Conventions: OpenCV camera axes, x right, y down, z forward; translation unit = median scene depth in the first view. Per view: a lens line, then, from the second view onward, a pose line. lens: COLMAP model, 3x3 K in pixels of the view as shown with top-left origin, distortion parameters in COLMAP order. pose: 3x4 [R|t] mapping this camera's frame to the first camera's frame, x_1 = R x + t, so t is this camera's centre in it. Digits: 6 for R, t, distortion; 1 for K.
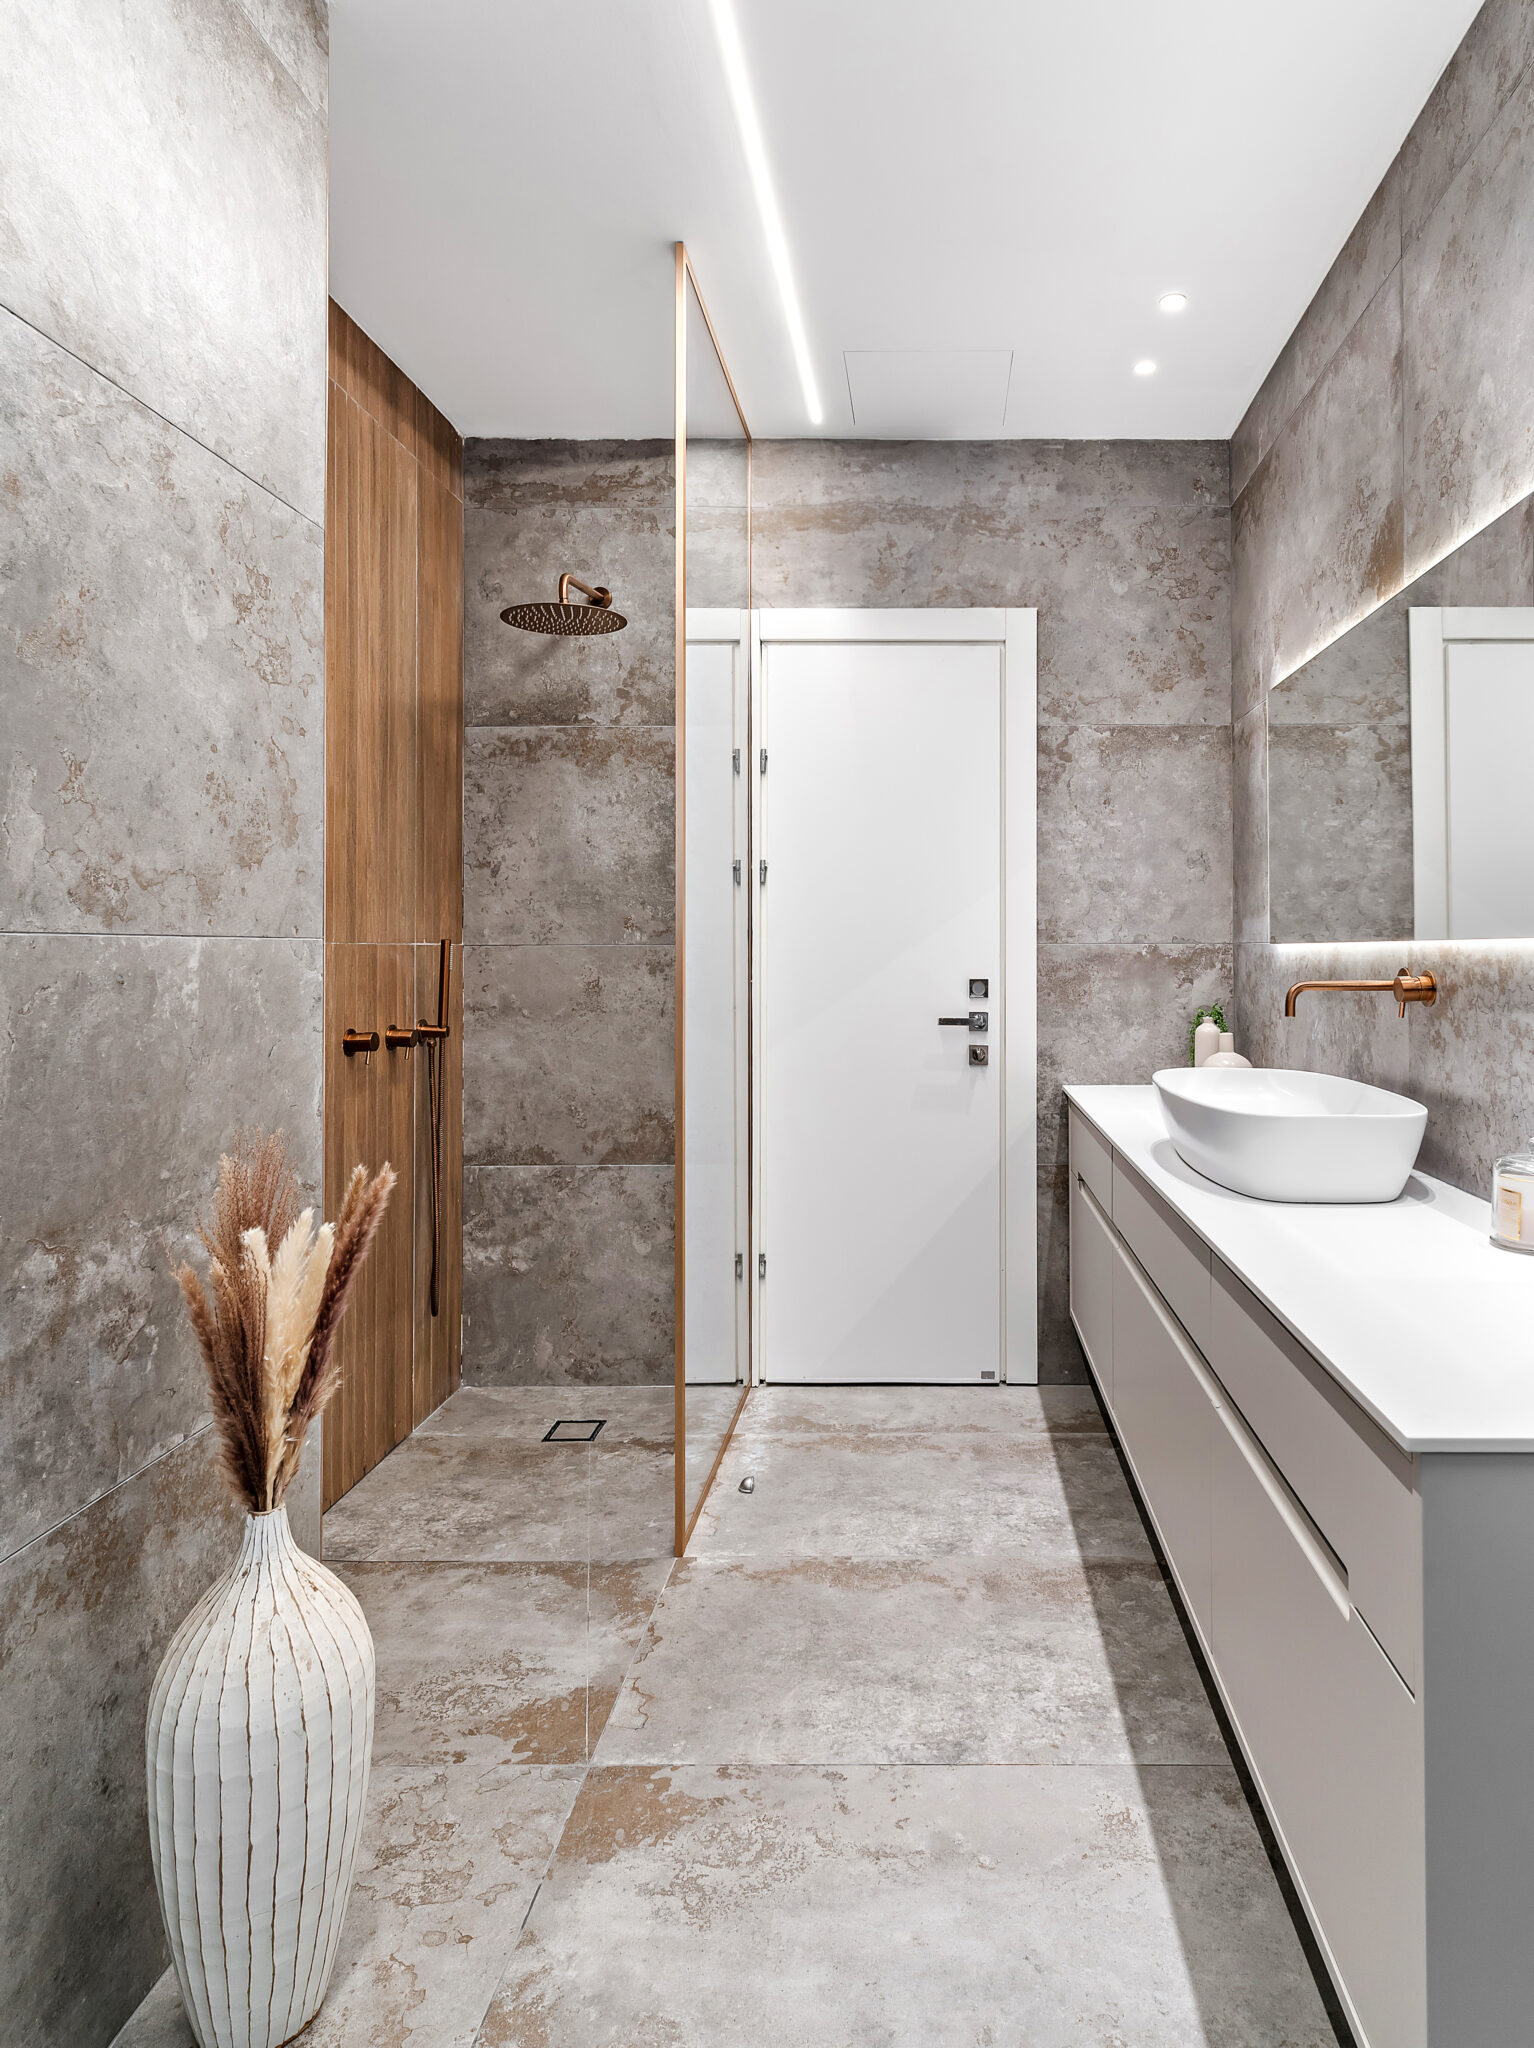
lens RADIAL K [[1052.1, 0, 770.9], [0, 1052.1, 940.6], [0, 0, 1]] dist [-0.000549, -0.000252]
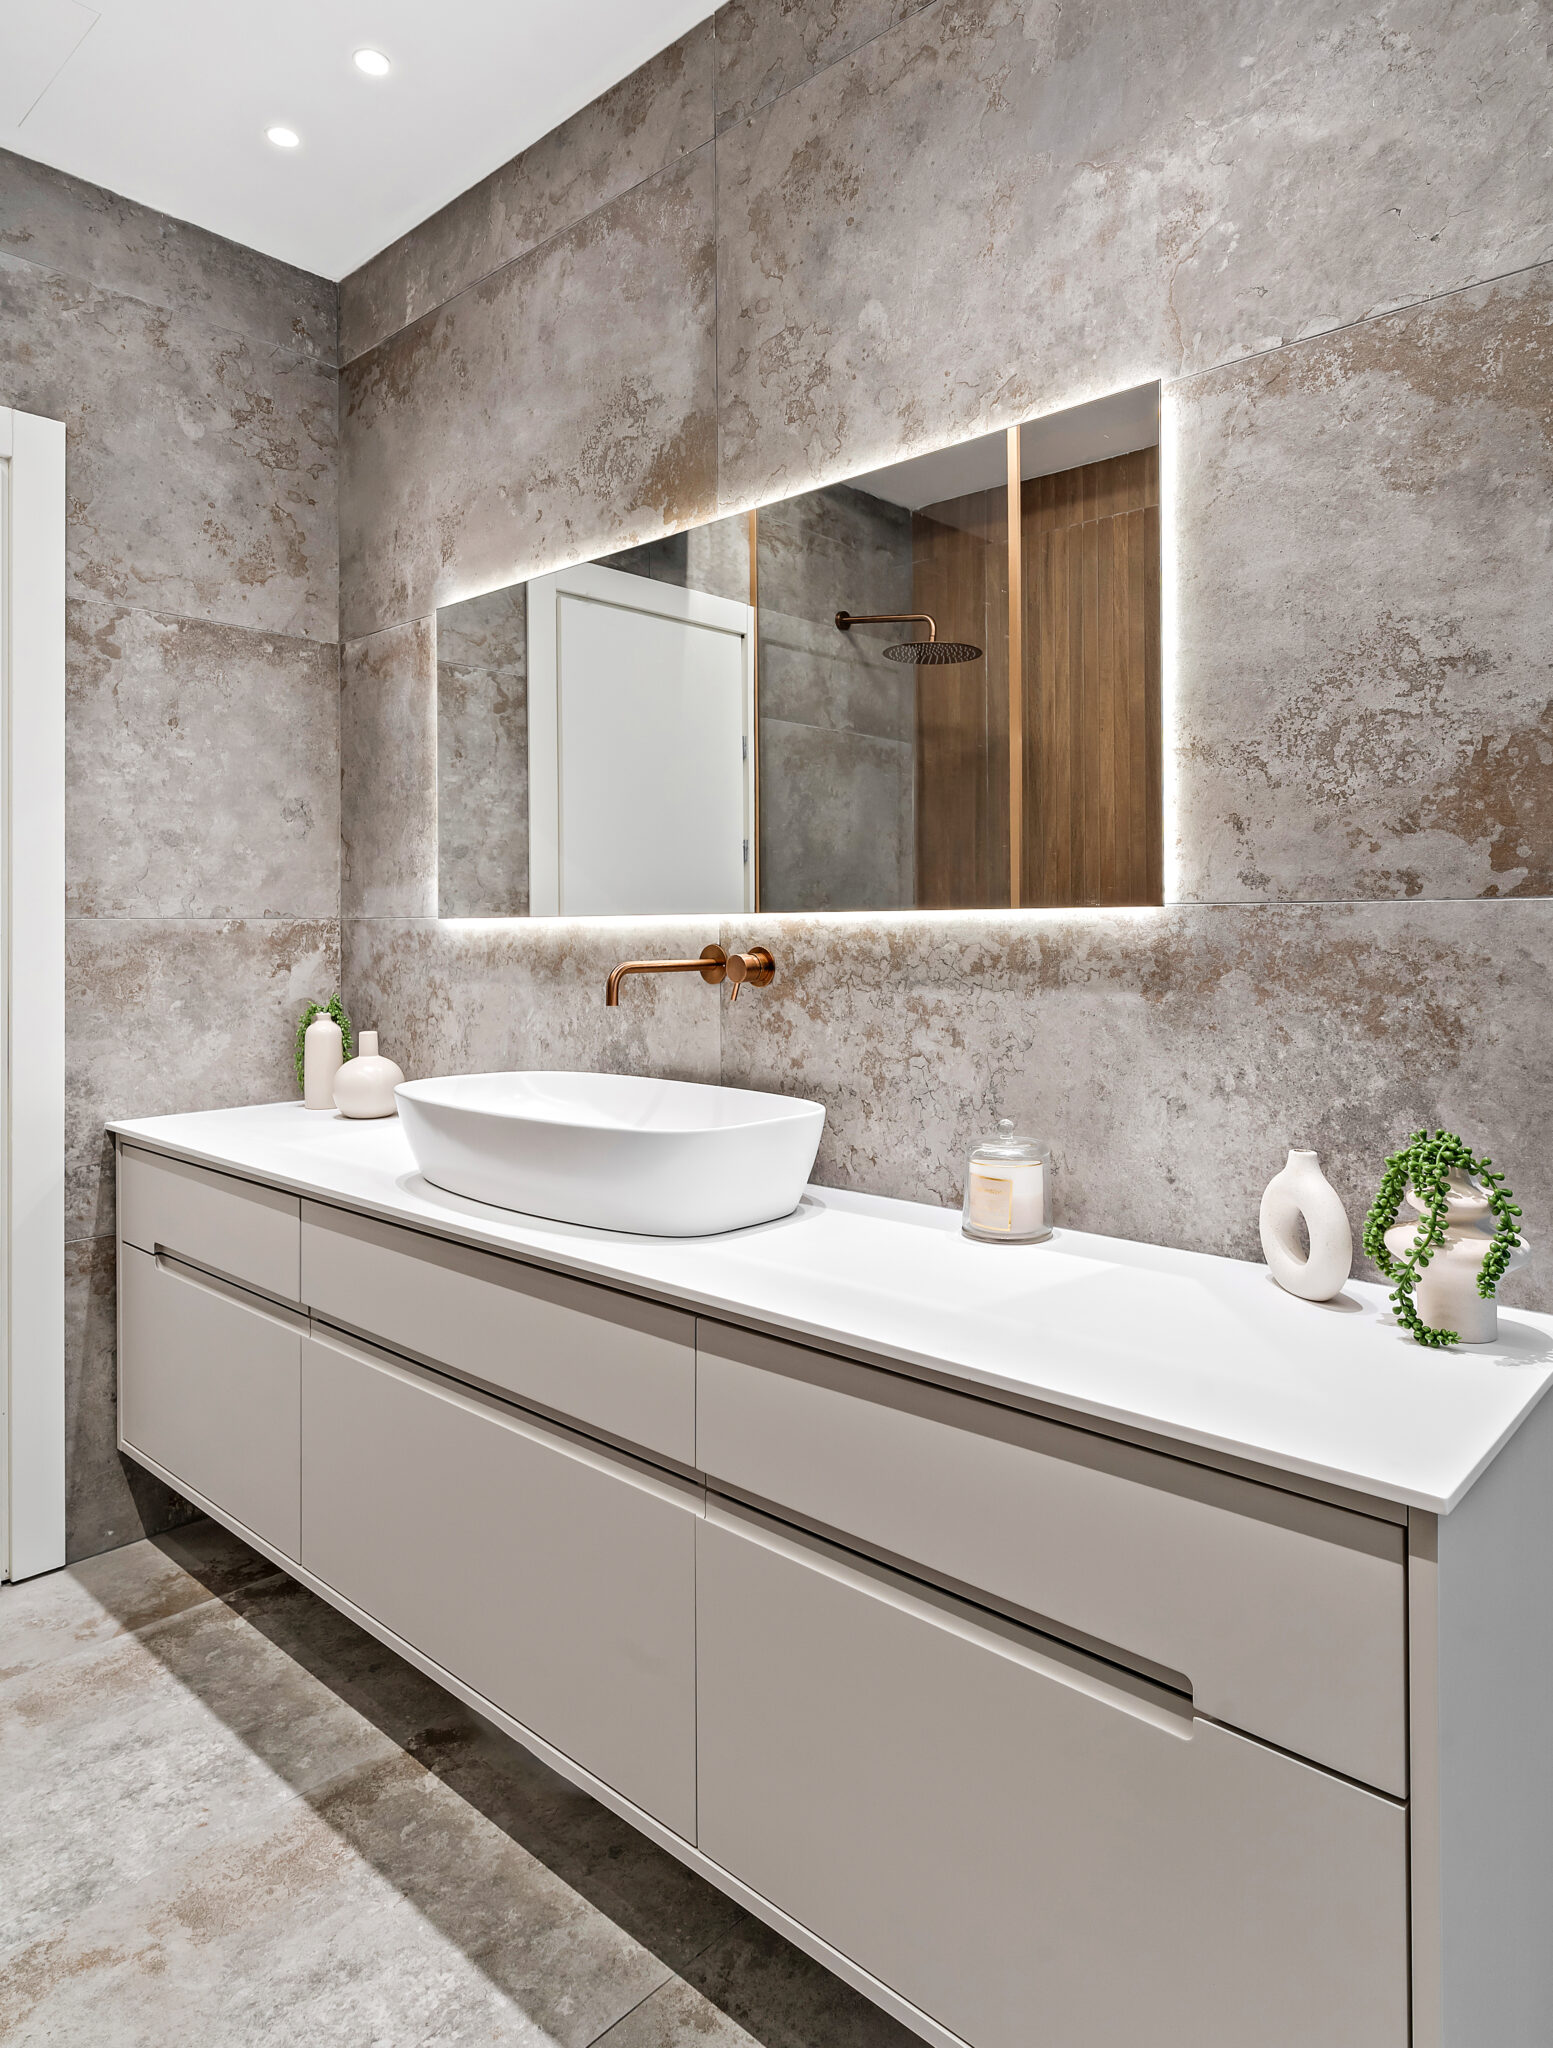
lens RADIAL K [[1267.5, 0, 776.9], [0, 1267.5, 926.5], [0, 0, 1]] dist [0.003610, -0.000843]
pose [[0.640079, -0.001583, 0.768308, -0.087172], [-0.003536, 0.999981, 0.005005, 0.002432], [-0.768301, -0.005921, 0.640061, 0.130323]]
